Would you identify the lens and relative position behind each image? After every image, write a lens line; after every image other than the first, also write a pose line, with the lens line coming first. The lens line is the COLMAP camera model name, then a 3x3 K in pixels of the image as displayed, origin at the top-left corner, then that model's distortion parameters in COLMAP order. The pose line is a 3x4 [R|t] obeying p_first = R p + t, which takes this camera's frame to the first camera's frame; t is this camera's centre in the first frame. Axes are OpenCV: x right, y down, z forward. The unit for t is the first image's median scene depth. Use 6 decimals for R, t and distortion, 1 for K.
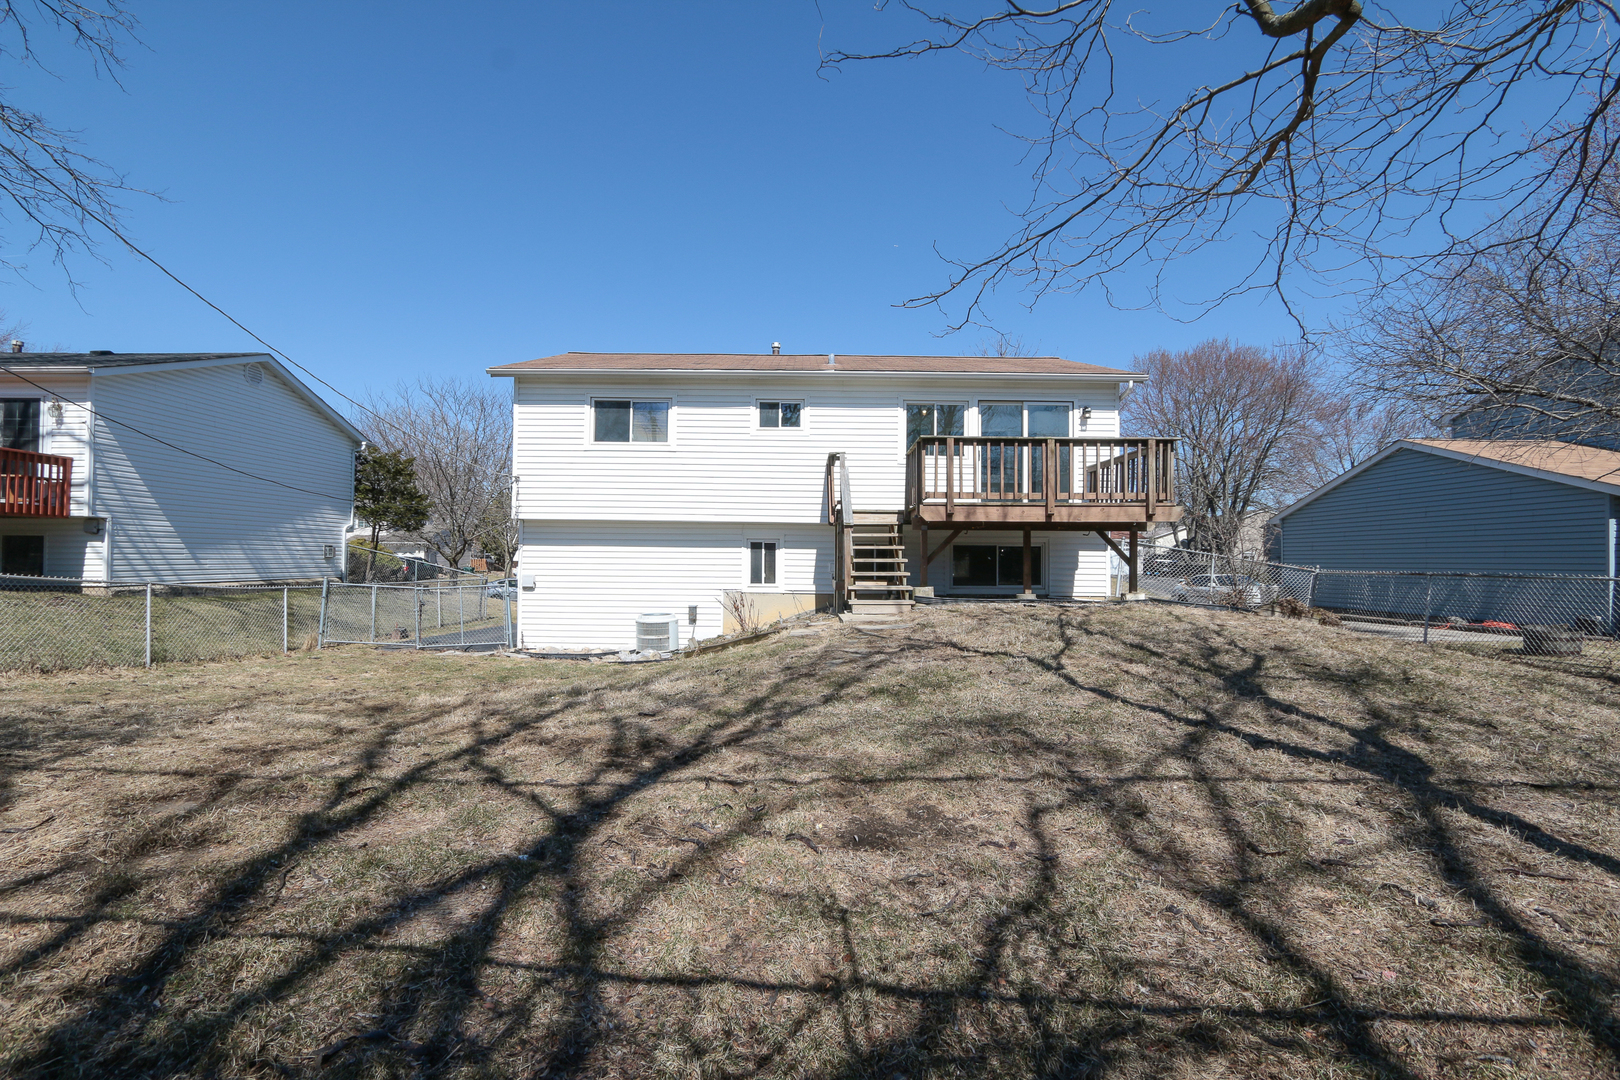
lens RADIAL K [[787.3, 0, 788.6], [0, 787.3, 572.5], [0, 0, 1]] dist [-0.008913, 0.000588]
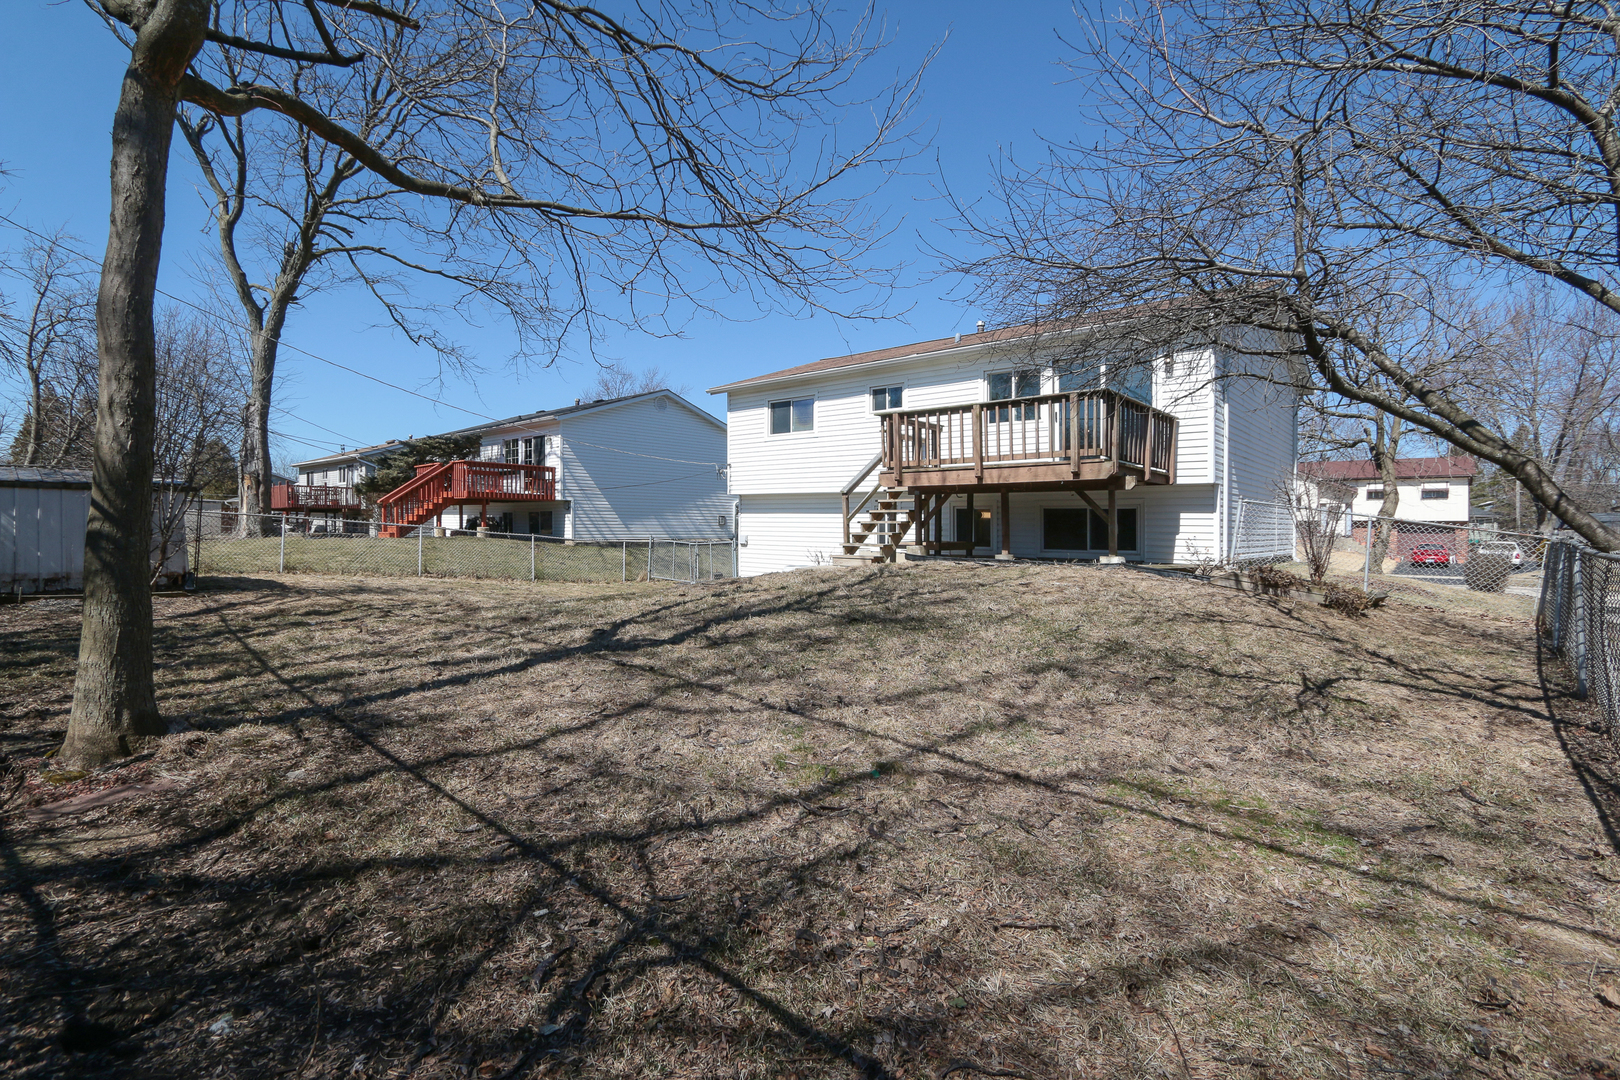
lens RADIAL K [[787.3, 0, 788.6], [0, 787.3, 572.5], [0, 0, 1]] dist [-0.008913, 0.000588]
pose [[0.726745, 0.040167, -0.685732, 0.689367], [-0.016995, 0.999035, 0.040508, 0.011770], [0.686697, -0.017785, 0.726726, 0.053283]]
